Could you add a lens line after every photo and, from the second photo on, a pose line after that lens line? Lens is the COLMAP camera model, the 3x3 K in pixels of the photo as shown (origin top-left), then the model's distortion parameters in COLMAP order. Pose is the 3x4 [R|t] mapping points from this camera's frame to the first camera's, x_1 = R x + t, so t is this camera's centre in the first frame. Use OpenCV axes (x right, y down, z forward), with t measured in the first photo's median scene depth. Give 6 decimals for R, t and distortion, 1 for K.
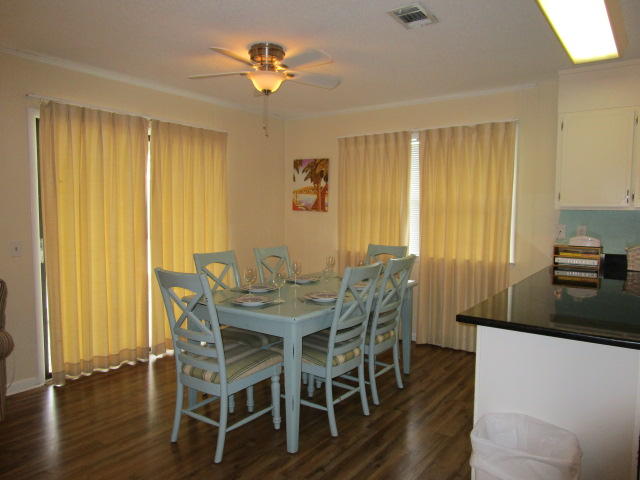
lens RADIAL K [[454.9, 0, 319.5], [0, 454.9, 240.8], [0, 0, 1]] dist [-0.028498, -0.000728]
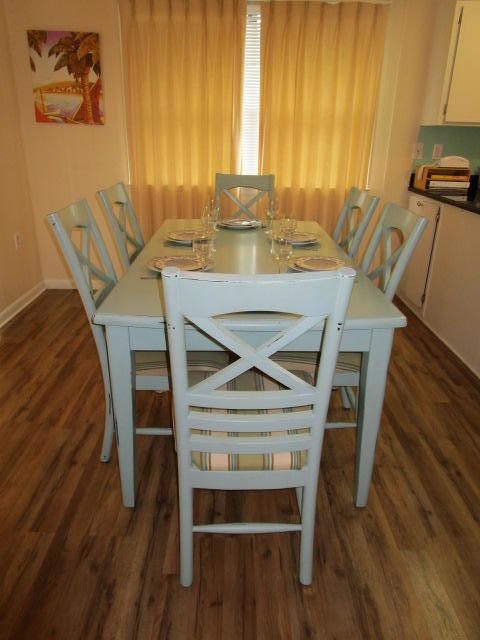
lens RADIAL K [[454.9, 0, 238.7], [0, 454.9, 321.7], [0, 0, 1]] dist [-0.028498, -0.000728]
pose [[0.807651, -0.220882, 0.546727, -0.292550], [0.030118, 0.941433, 0.335853, -0.010956], [-0.588891, -0.254786, 0.767002, 0.374927]]
